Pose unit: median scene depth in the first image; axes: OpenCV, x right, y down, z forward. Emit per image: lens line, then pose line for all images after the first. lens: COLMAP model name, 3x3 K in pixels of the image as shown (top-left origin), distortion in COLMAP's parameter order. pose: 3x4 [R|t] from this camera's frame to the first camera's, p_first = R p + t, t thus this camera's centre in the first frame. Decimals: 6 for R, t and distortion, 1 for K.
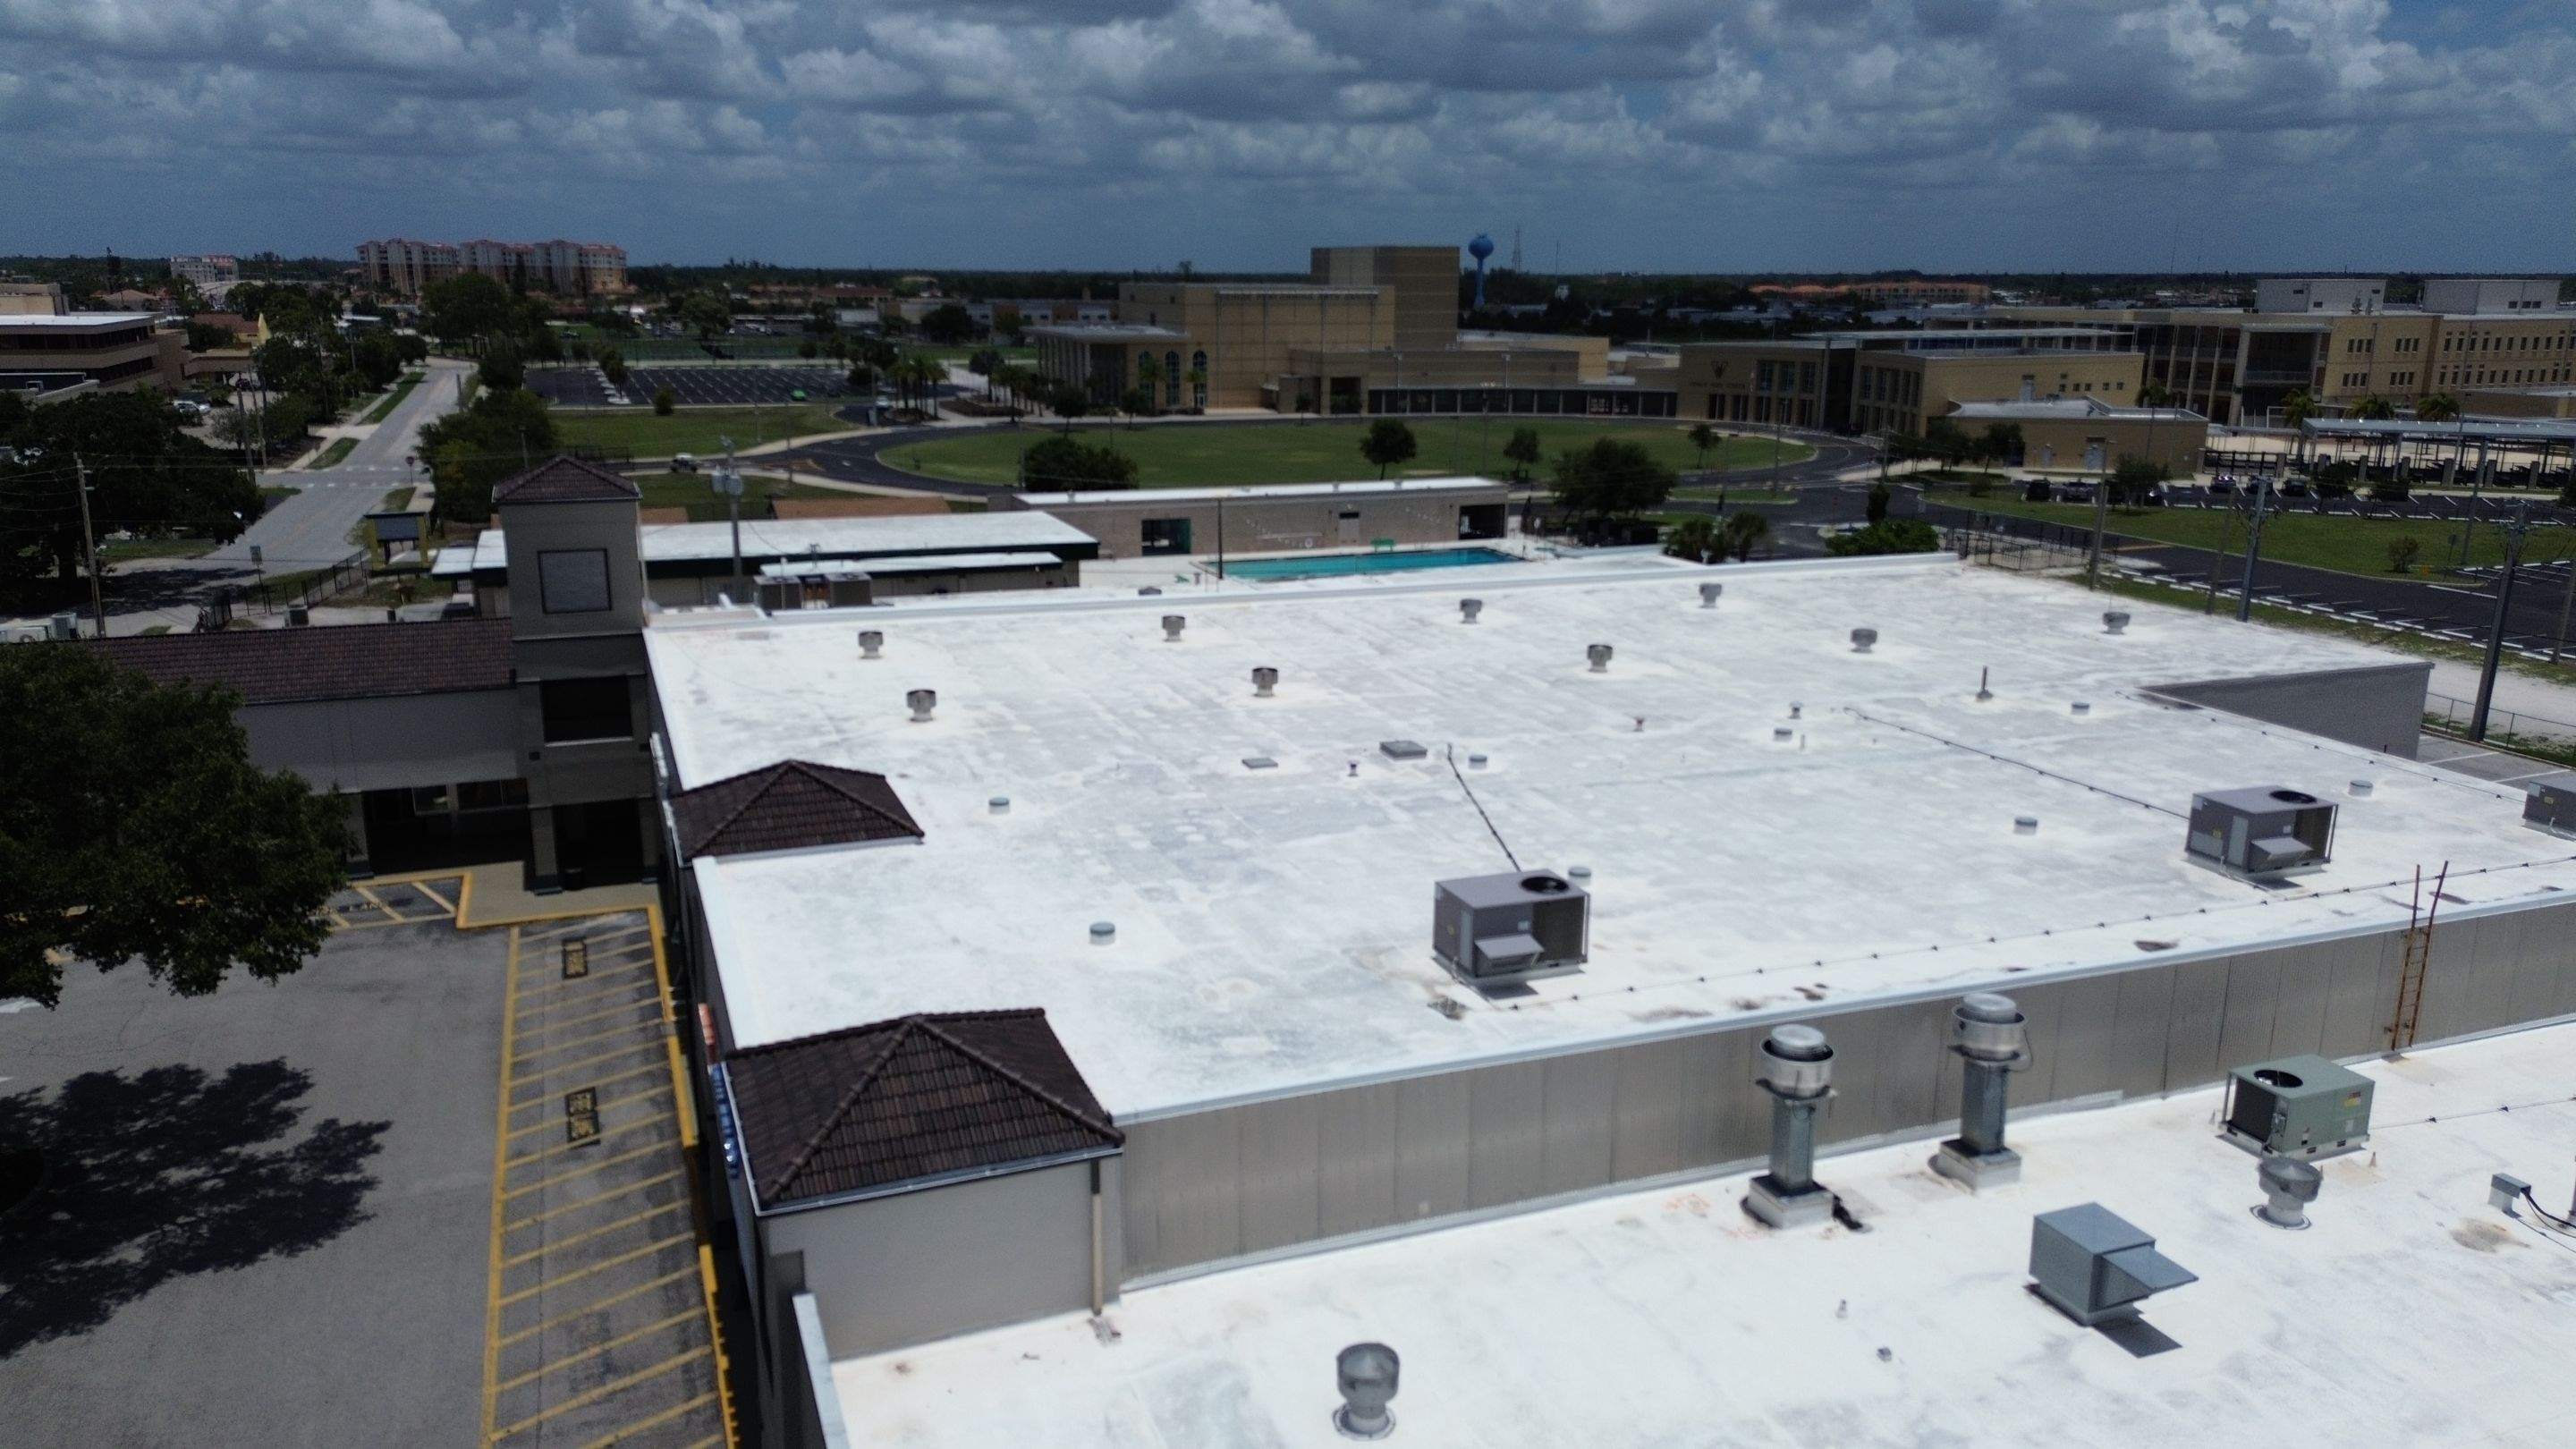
lens RADIAL K [[1802.9, 0, 1284.2], [0, 1802.9, 727.2], [0, 0, 1]] dist [0.087829, -0.088844]
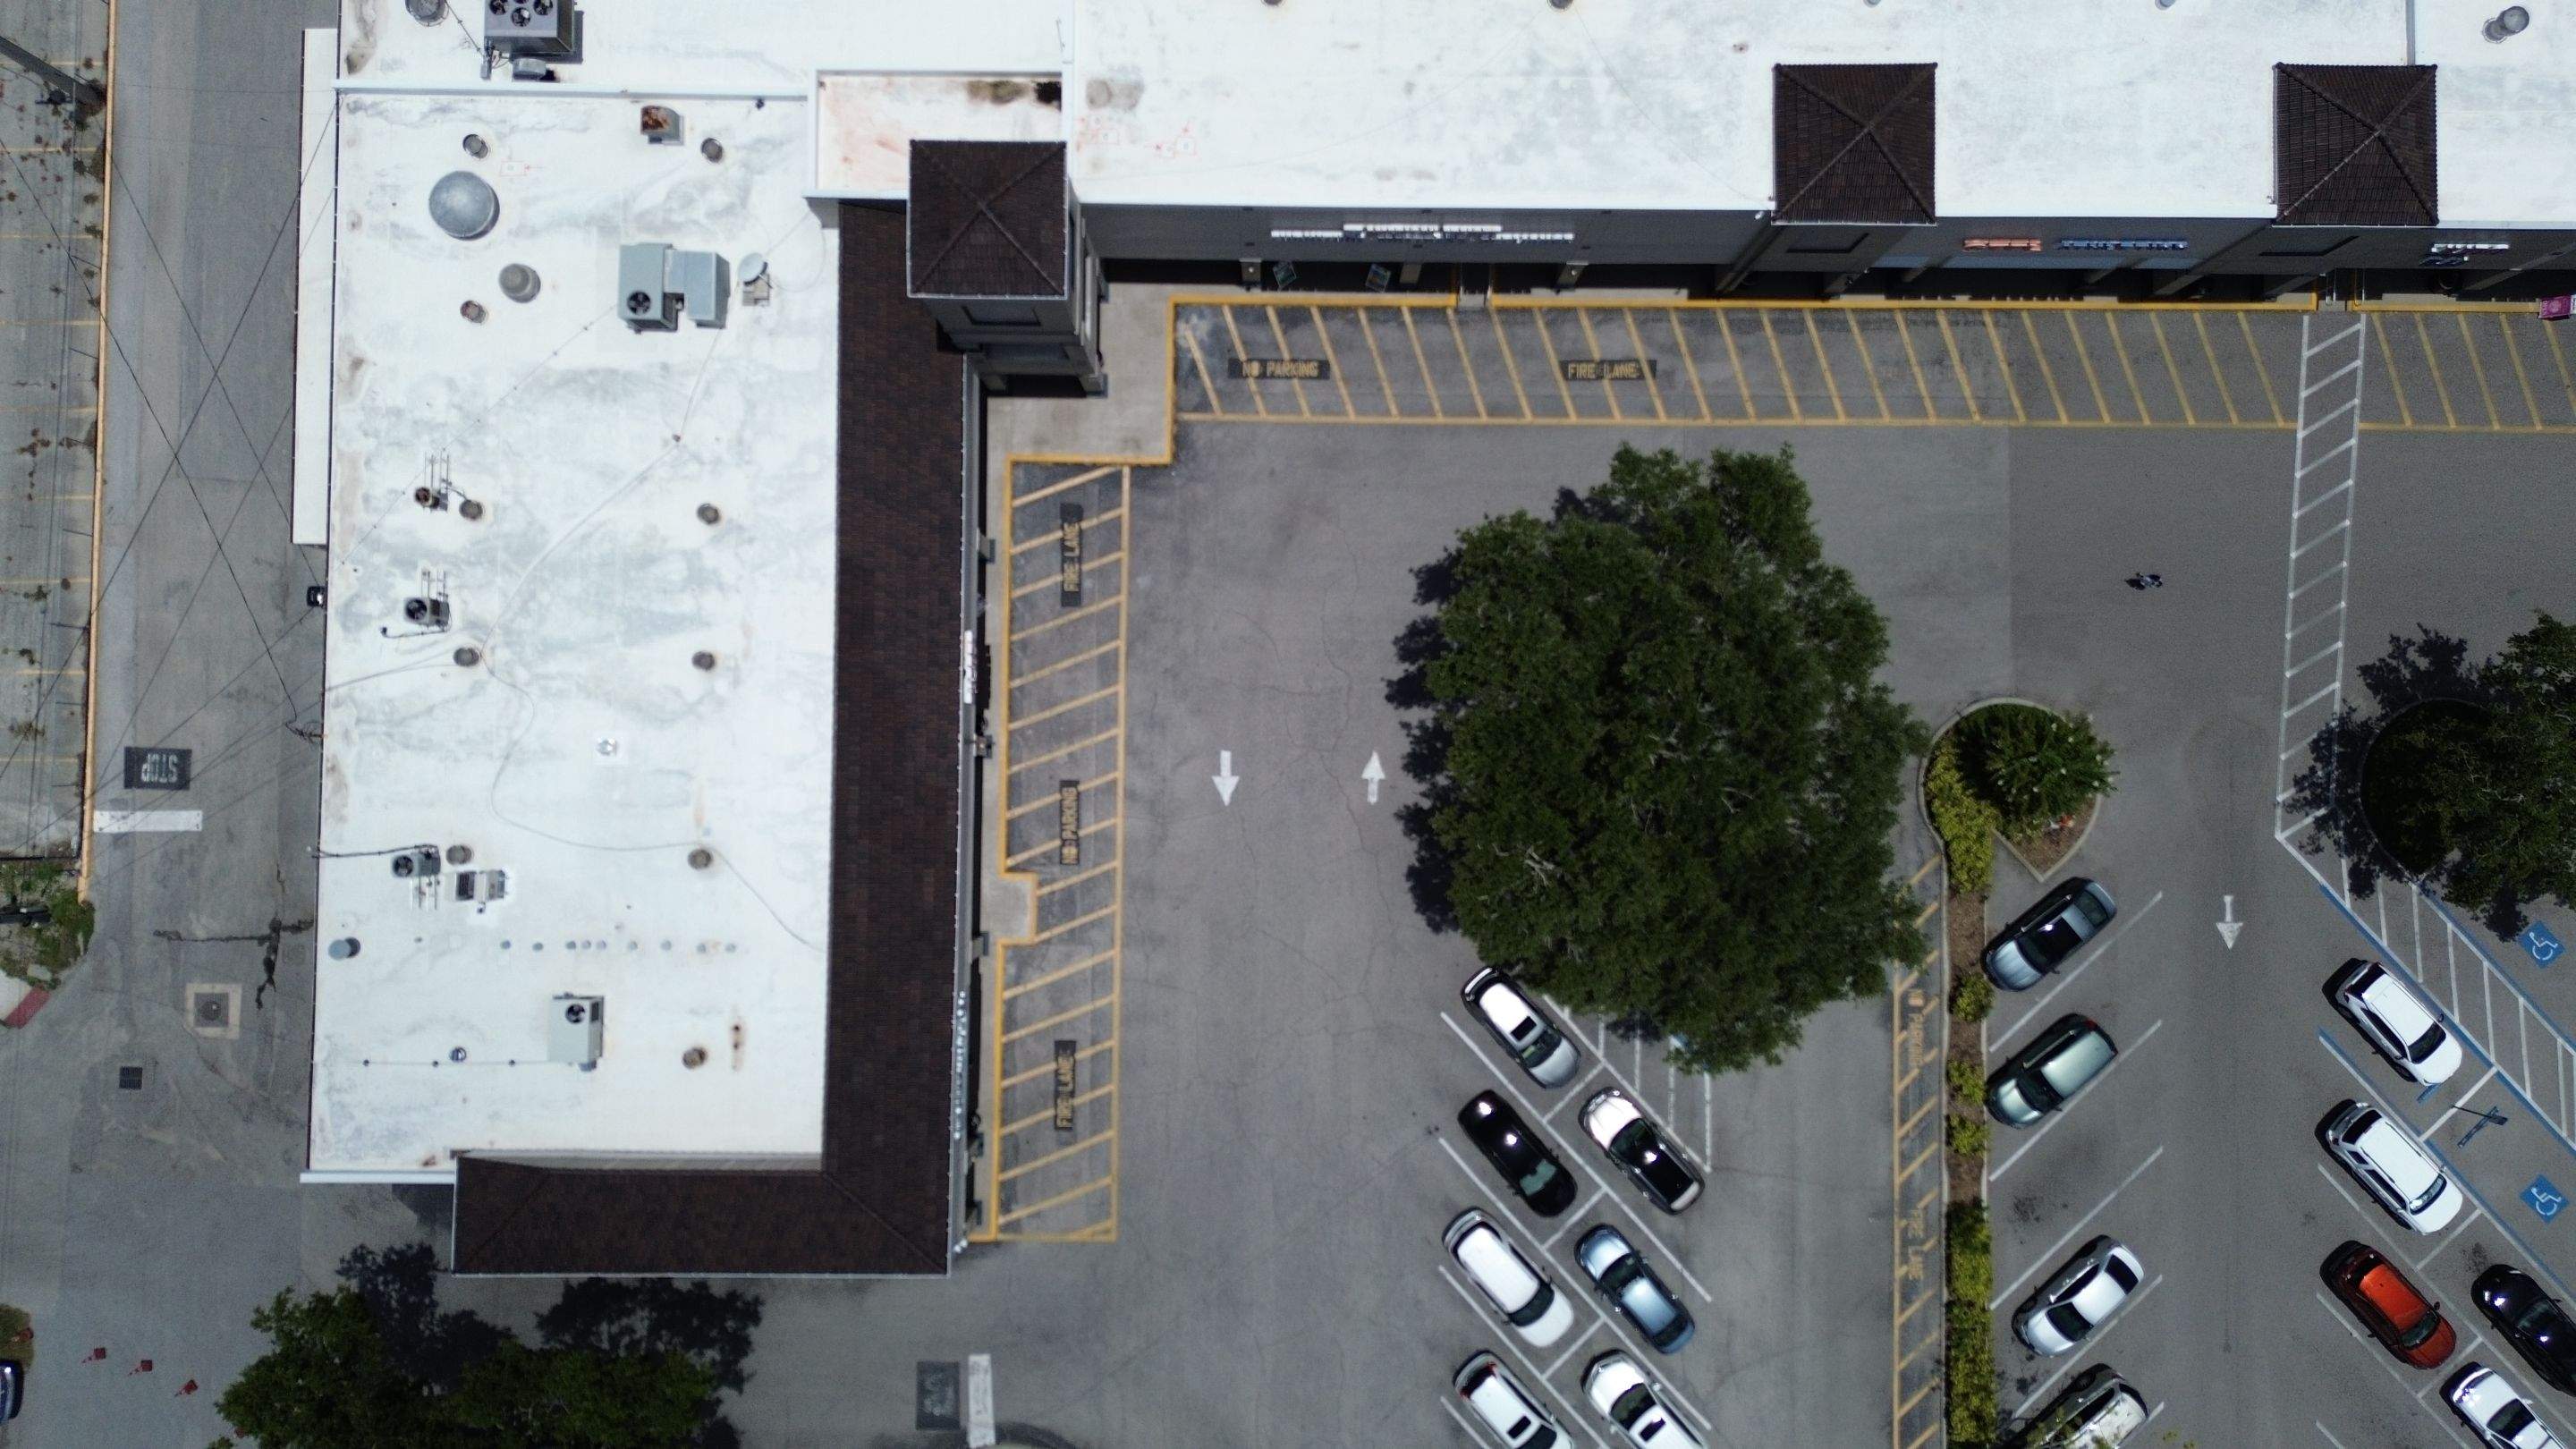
lens RADIAL K [[1802.9, 0, 1284.2], [0, 1802.9, 727.2], [0, 0, 1]] dist [0.087829, -0.088844]
pose [[0.375341, -0.926742, 0.016414, -0.689346], [0.235152, 0.112338, 0.965445, -1.068817], [-0.896562, -0.358511, 0.260091, 0.688735]]
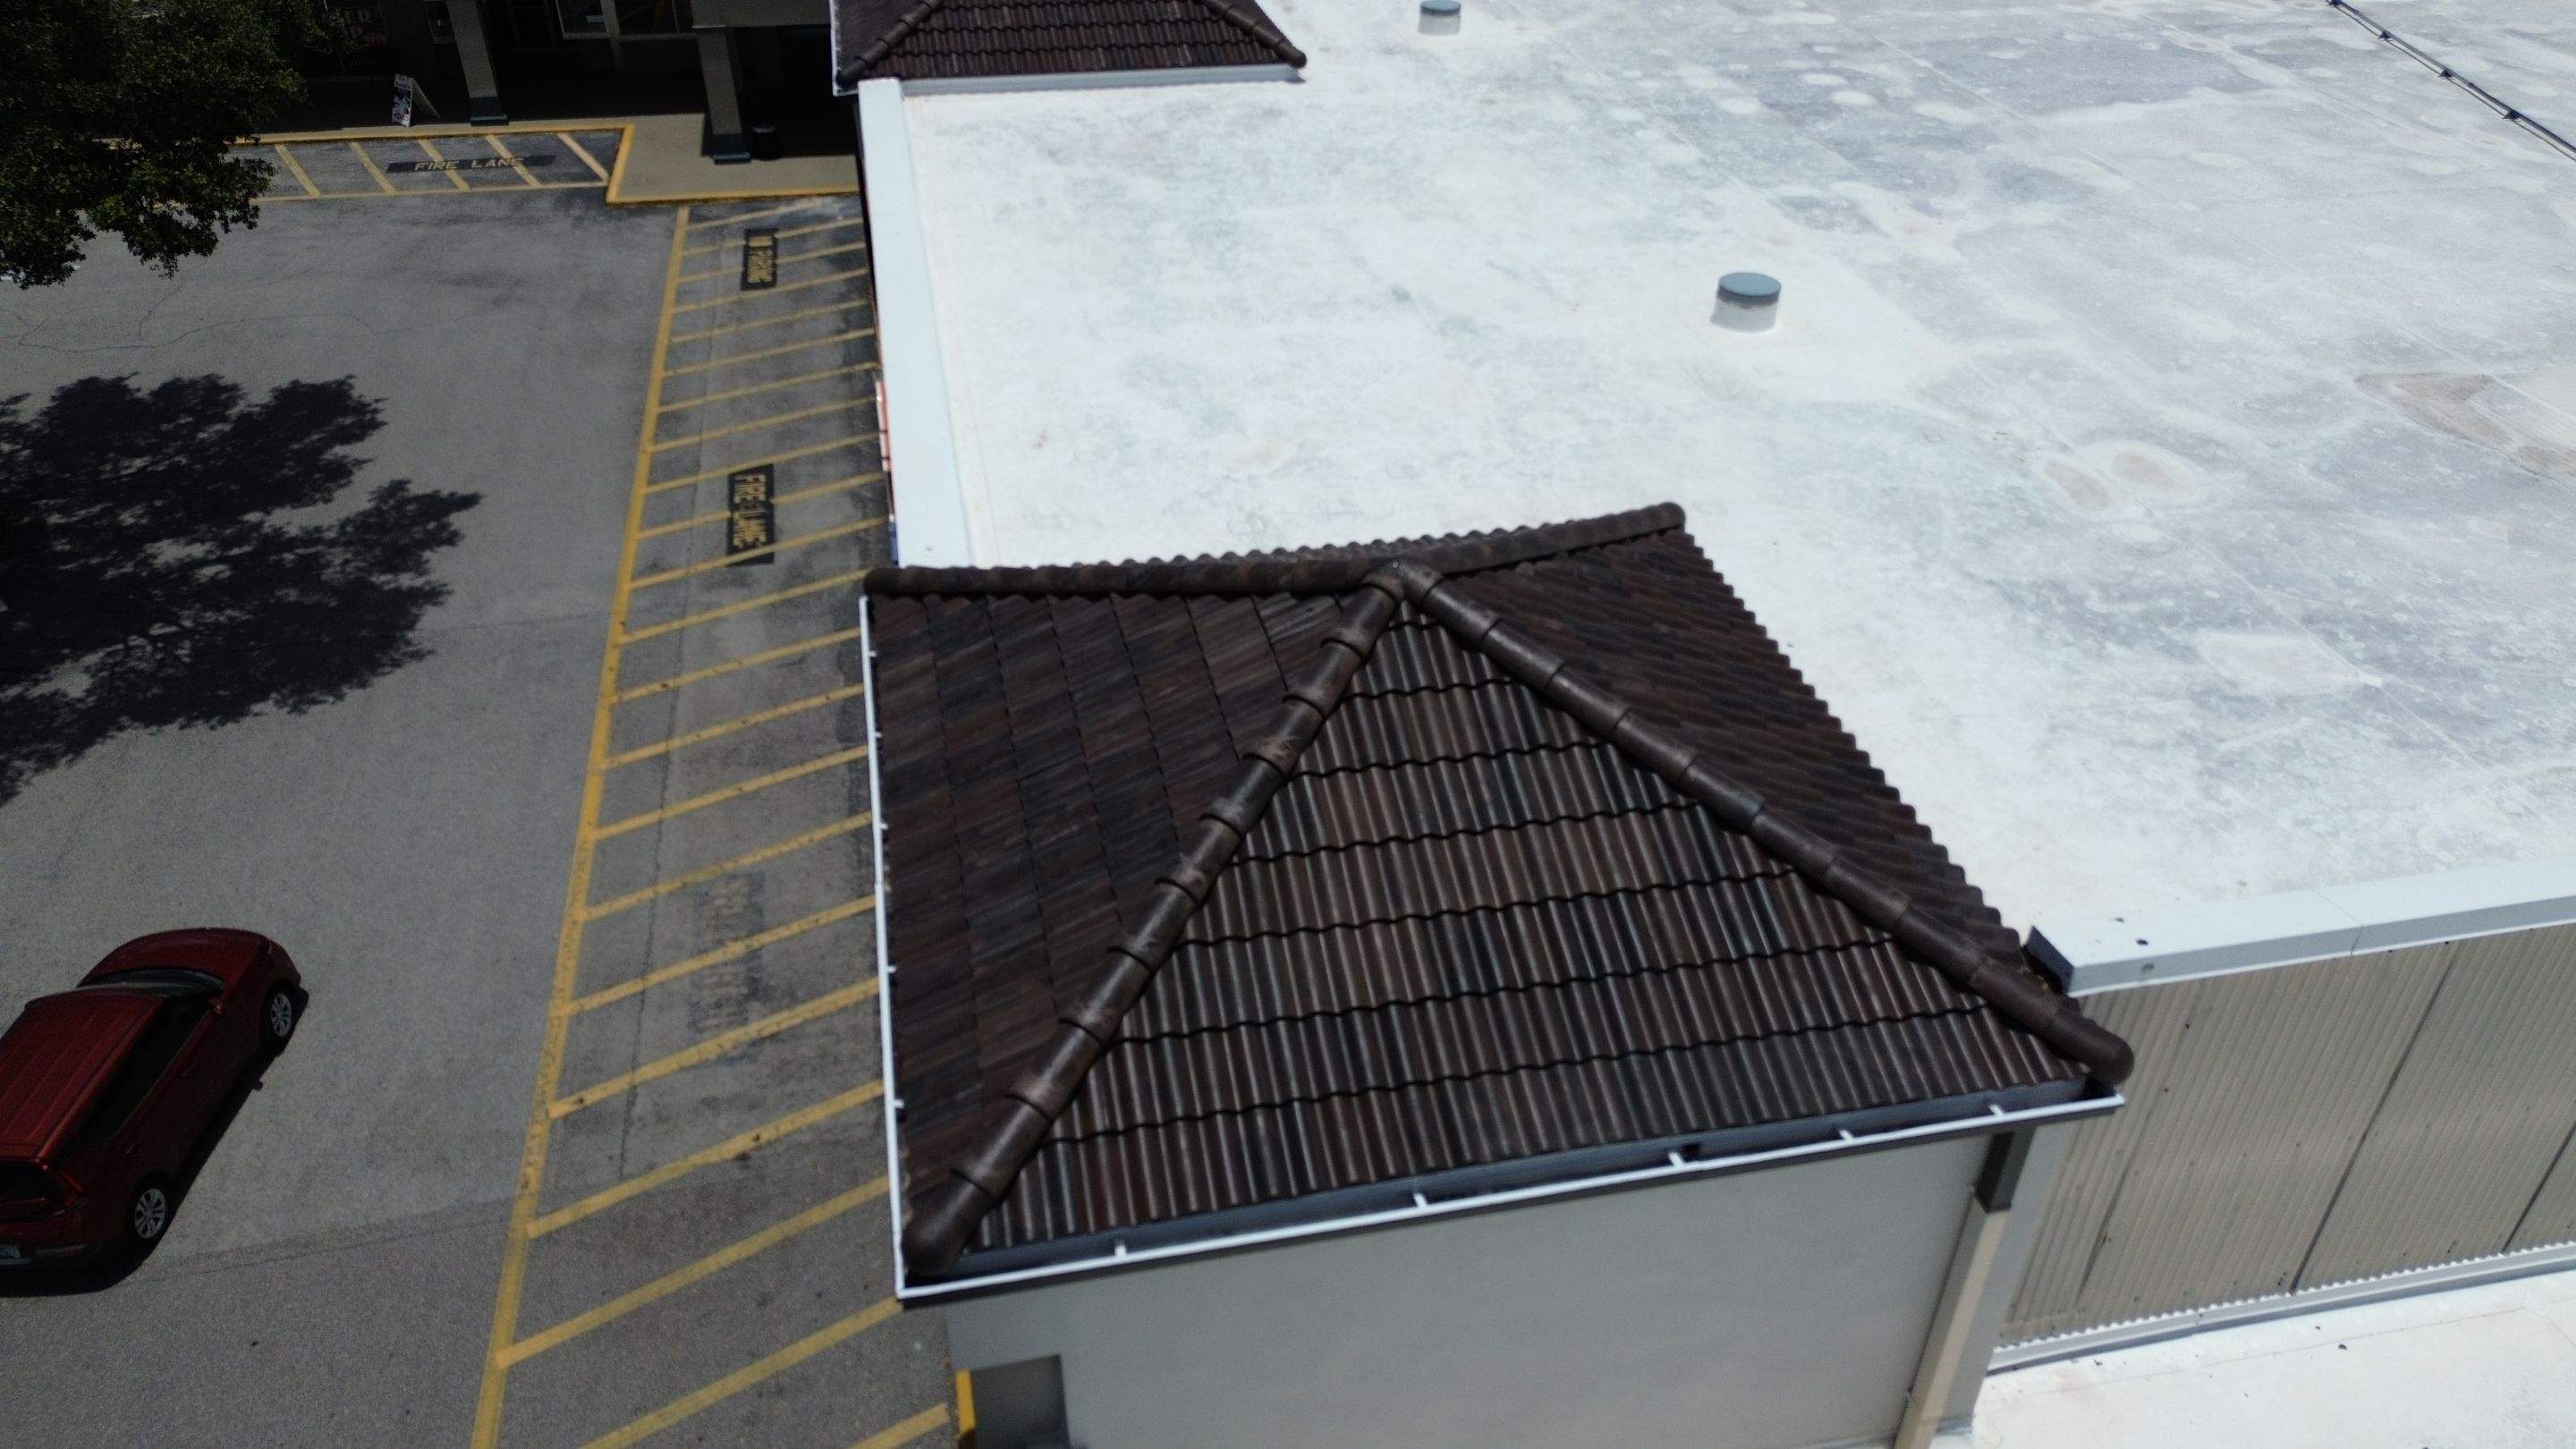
lens RADIAL K [[1802.9, 0, 1284.2], [0, 1802.9, 727.2], [0, 0, 1]] dist [0.087829, -0.088844]
pose [[0.987007, 0.096158, -0.128728, -0.094336], [-0.044079, 0.932465, 0.358562, 0.038820], [0.154513, -0.348229, 0.924588, 0.363143]]
